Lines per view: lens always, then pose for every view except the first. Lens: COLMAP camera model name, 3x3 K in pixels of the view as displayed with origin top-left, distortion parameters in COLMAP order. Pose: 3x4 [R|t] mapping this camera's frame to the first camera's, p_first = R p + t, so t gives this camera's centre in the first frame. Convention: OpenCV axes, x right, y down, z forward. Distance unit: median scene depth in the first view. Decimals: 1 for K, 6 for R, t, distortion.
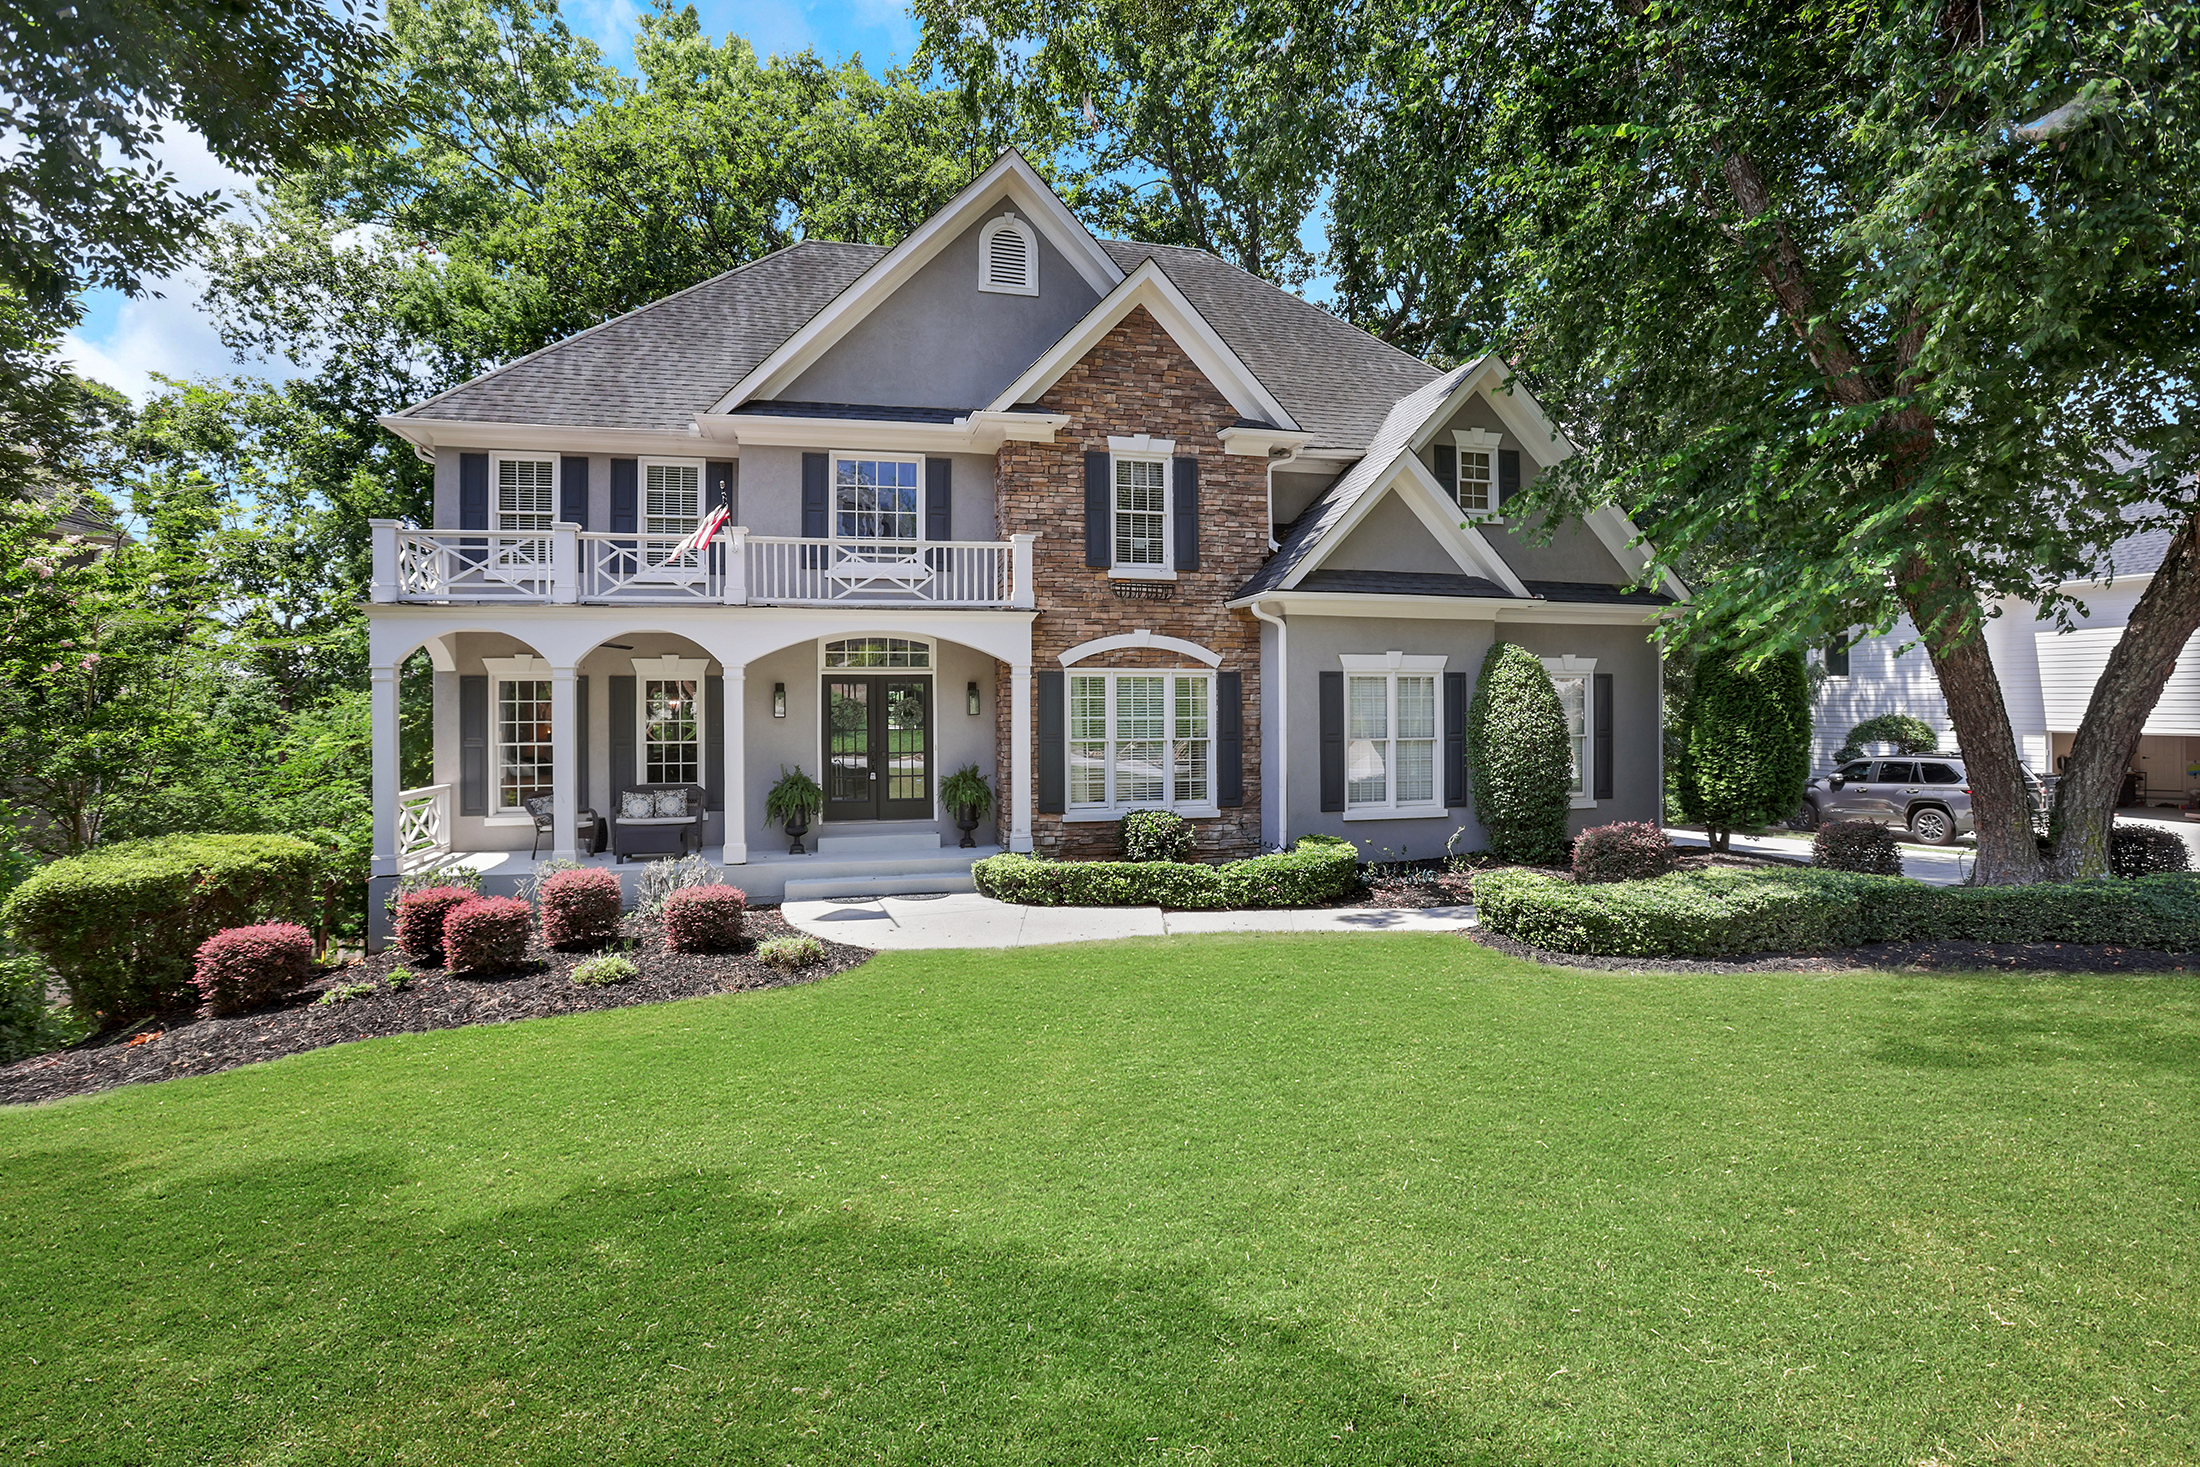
lens RADIAL K [[1046.9, 0, 1116.2], [0, 1046.9, 724.7], [0, 0, 1]] dist [-0.006249, 0.001787]
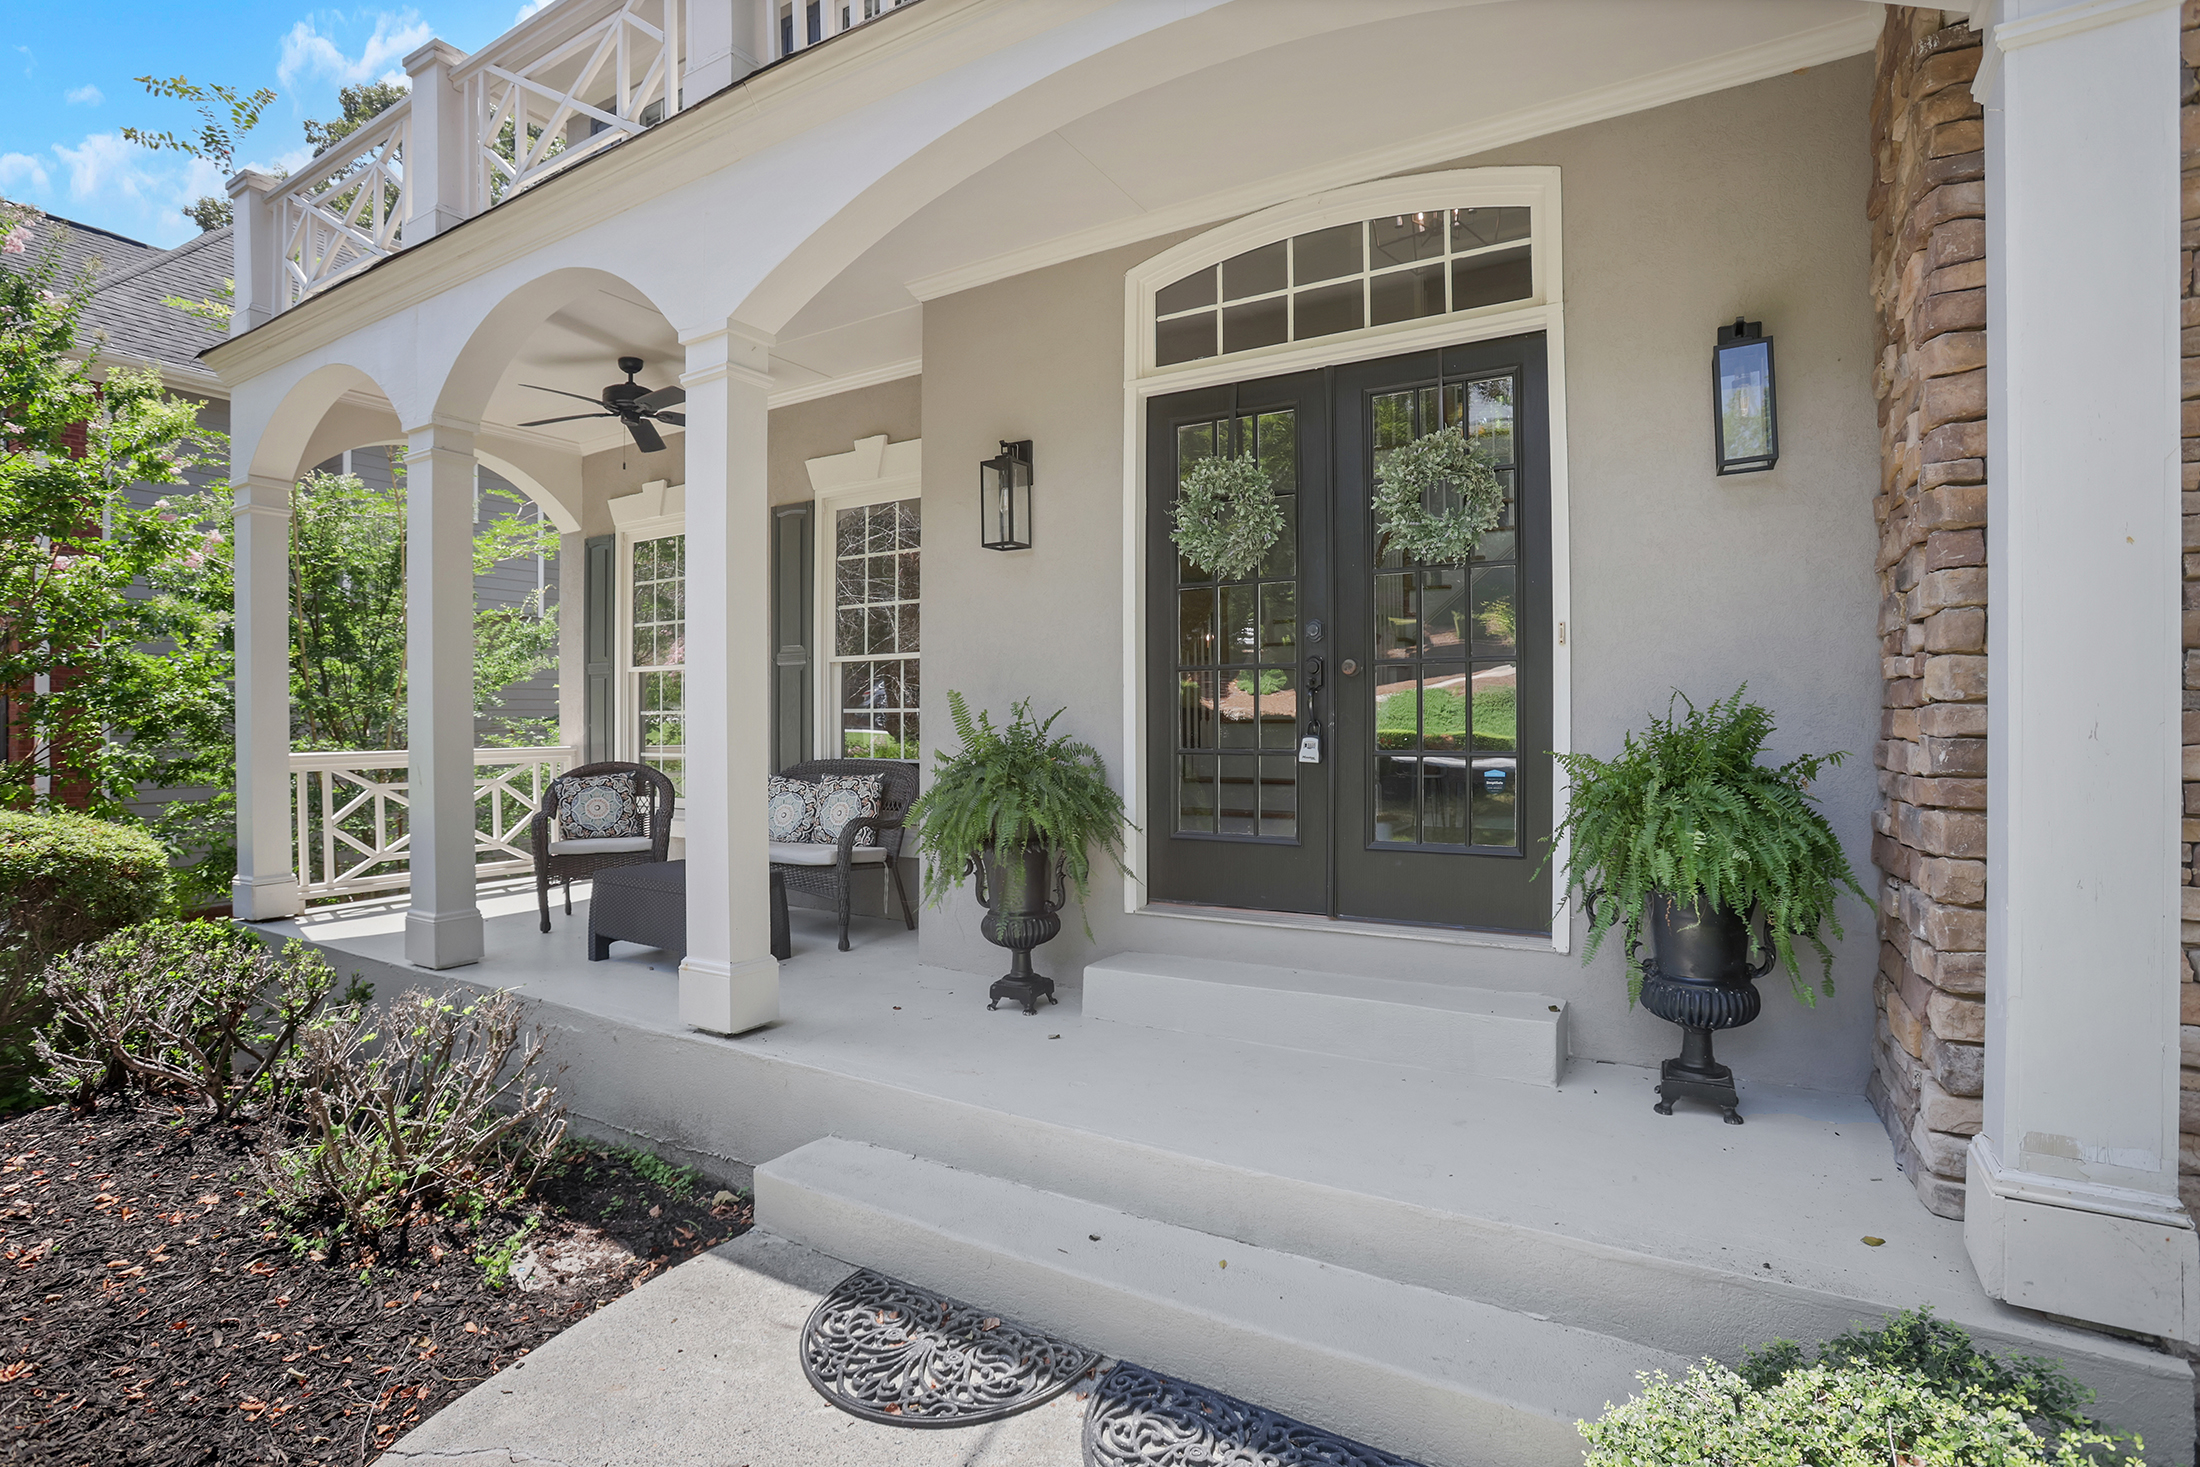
lens RADIAL K [[1046.9, 0, 1110.4], [0, 1046.9, 735.7], [0, 0, 1]] dist [-0.006249, 0.001787]
pose [[0.711980, 0.006081, -0.702173, -0.082559], [-0.005208, 0.999981, 0.003380, 0.045203], [0.702180, 0.001251, 0.711998, 0.784460]]
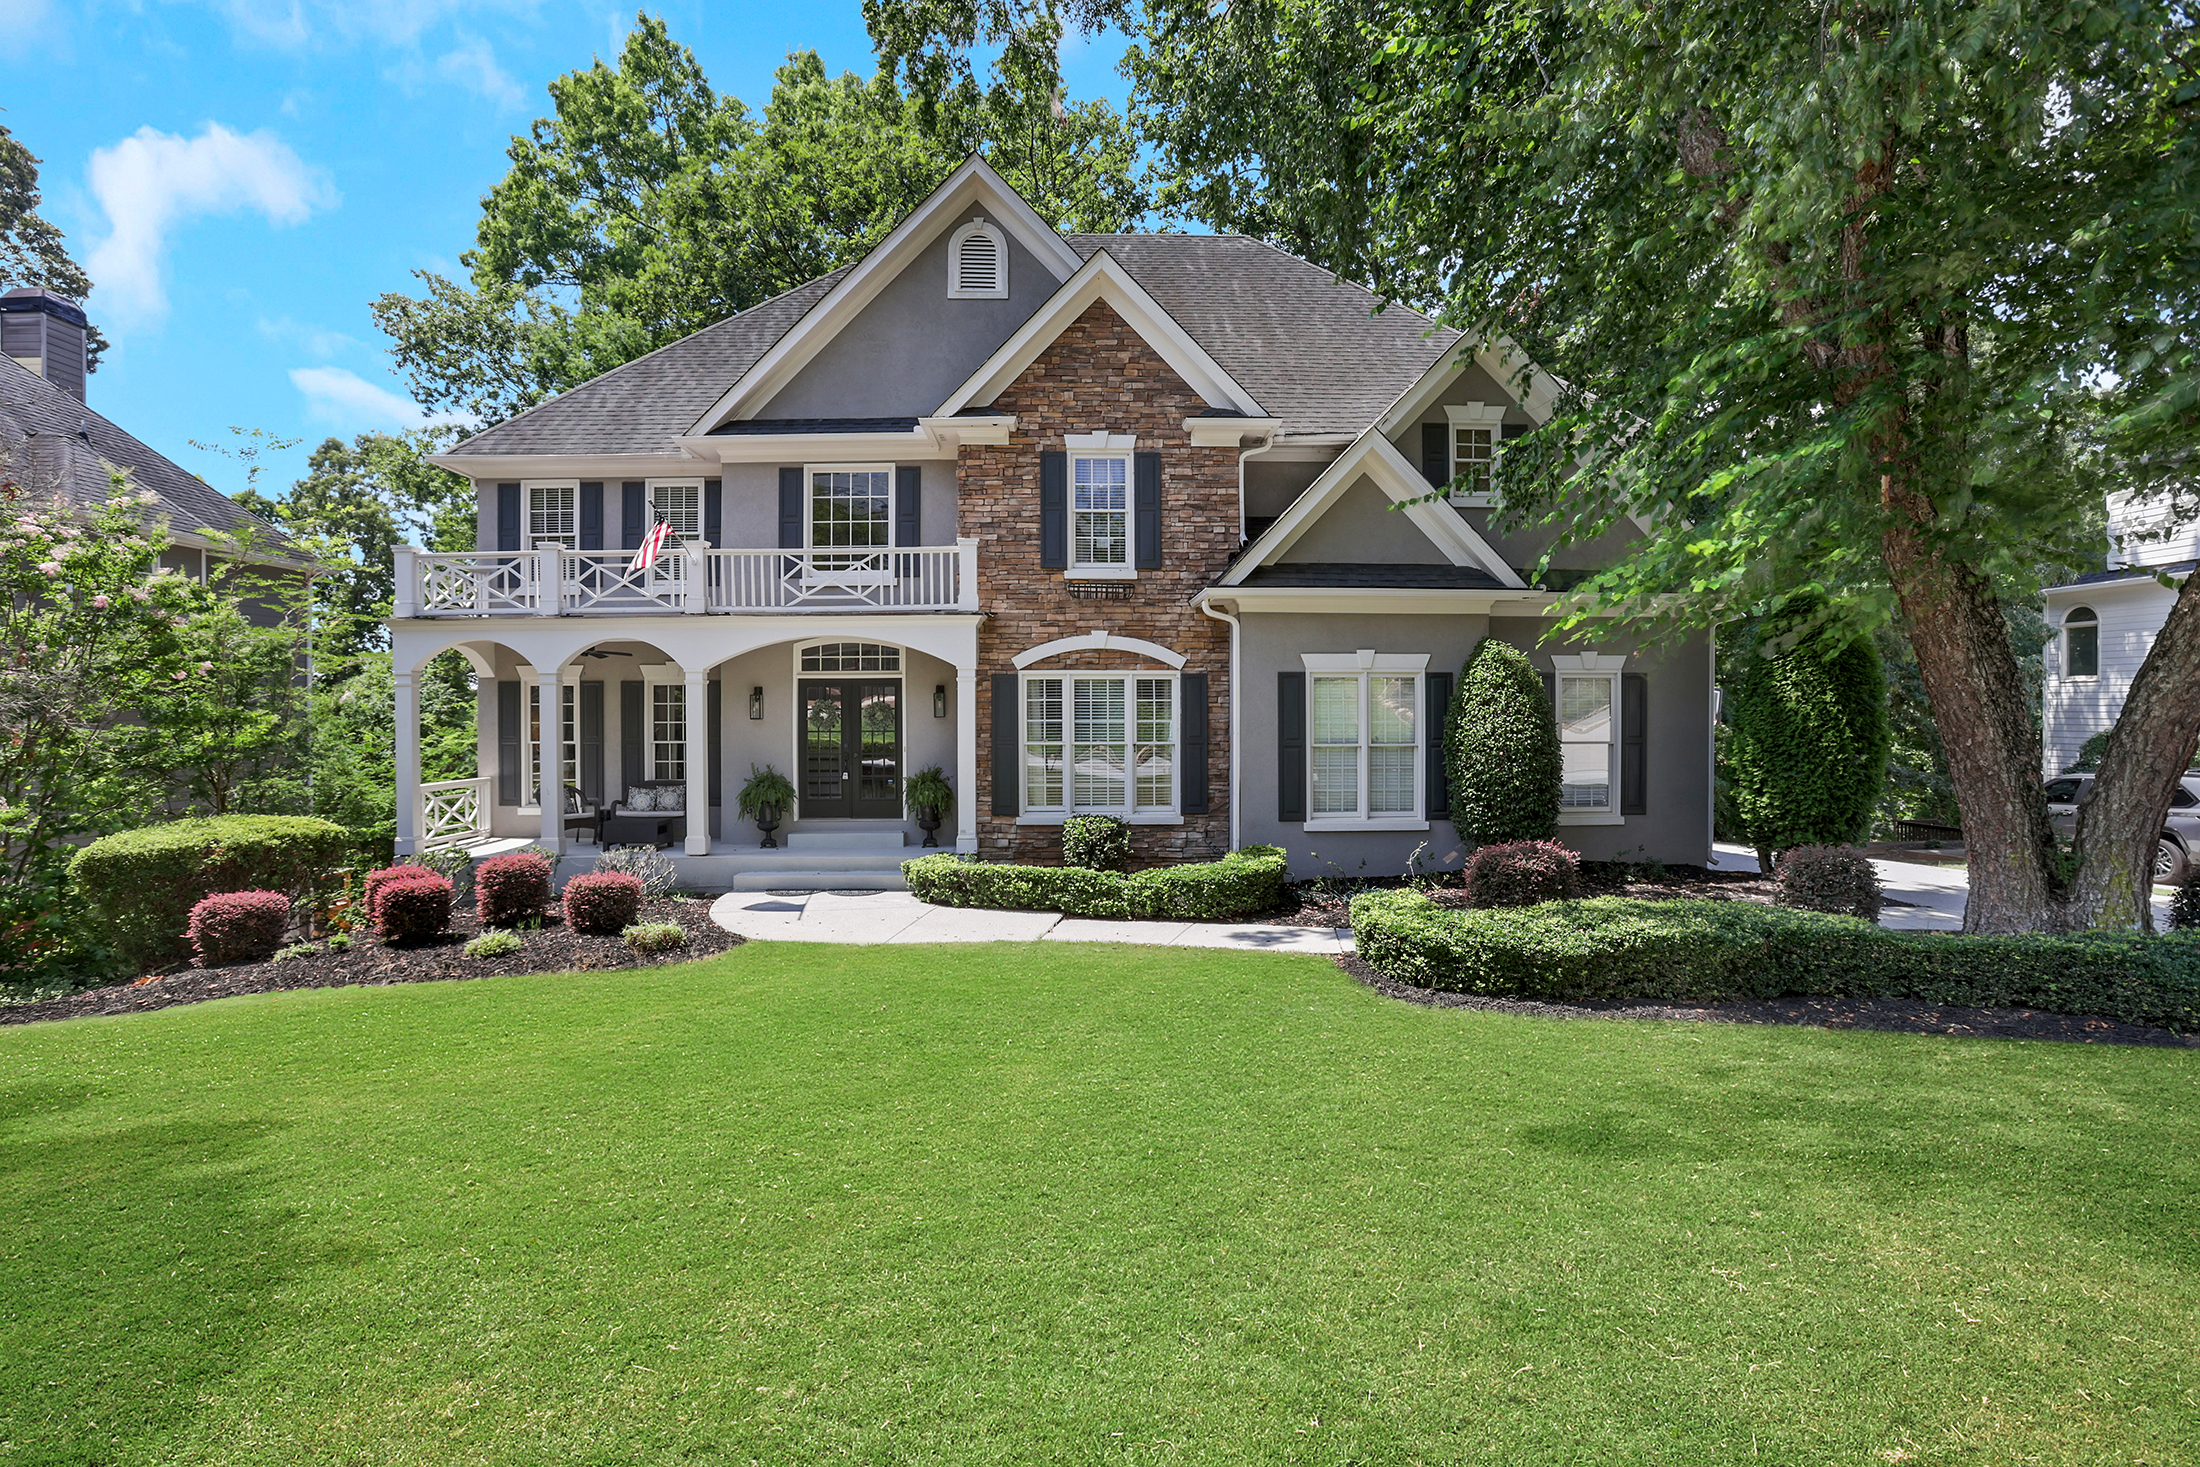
lens RADIAL K [[1046.9, 0, 1089.3], [0, 1046.9, 736.2], [0, 0, 1]] dist [-0.006249, 0.001787]
pose [[0.972885, 0.007362, -0.231172, 0.246789], [-0.005487, 0.999947, 0.008751, -0.000574], [0.231225, -0.007245, 0.972873, 0.044333]]
